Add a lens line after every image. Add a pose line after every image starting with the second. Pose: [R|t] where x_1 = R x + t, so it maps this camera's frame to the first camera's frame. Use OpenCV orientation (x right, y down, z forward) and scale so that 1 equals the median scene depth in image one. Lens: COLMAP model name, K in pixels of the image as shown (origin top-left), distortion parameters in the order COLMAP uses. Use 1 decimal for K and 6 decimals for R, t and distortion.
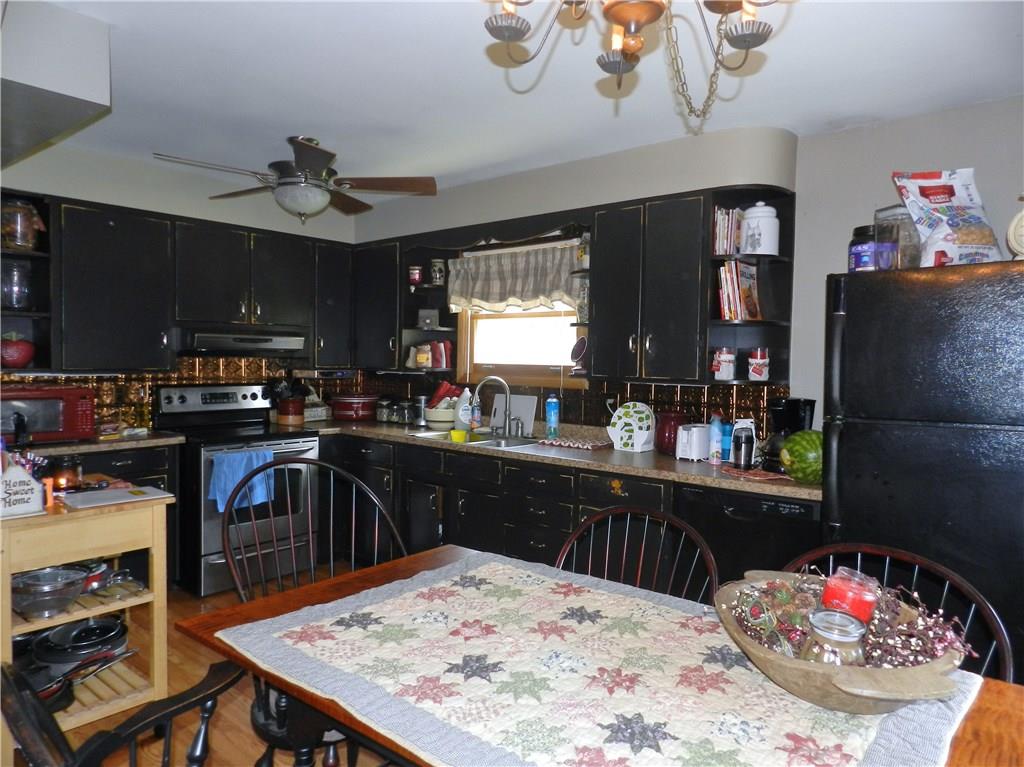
lens RADIAL K [[678.9, 0, 512.0], [0, 678.9, 383.5], [0, 0, 1]] dist [-0.000016, -0.001538]
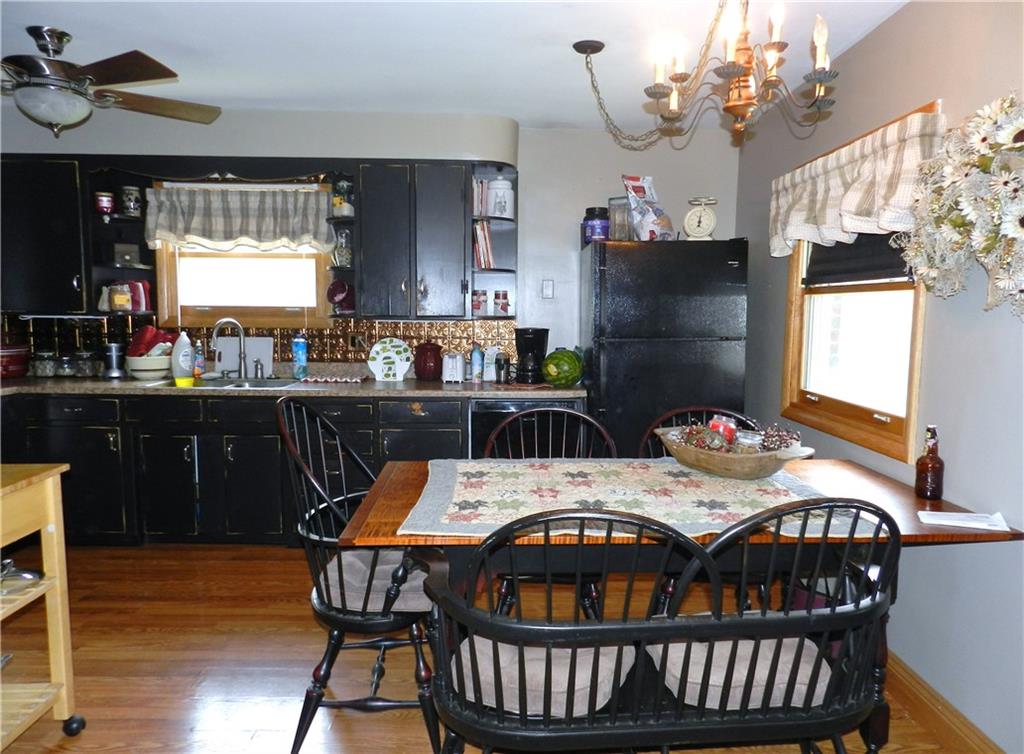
lens RADIAL K [[689.5, 0, 512.0], [0, 689.5, 377.0], [0, 0, 1]] dist [0.005858, -0.000911]
pose [[0.757988, -0.076454, 0.647772, -0.377216], [0.027035, 0.995936, 0.085912, -0.001050], [-0.651708, -0.047607, 0.756975, -0.011783]]
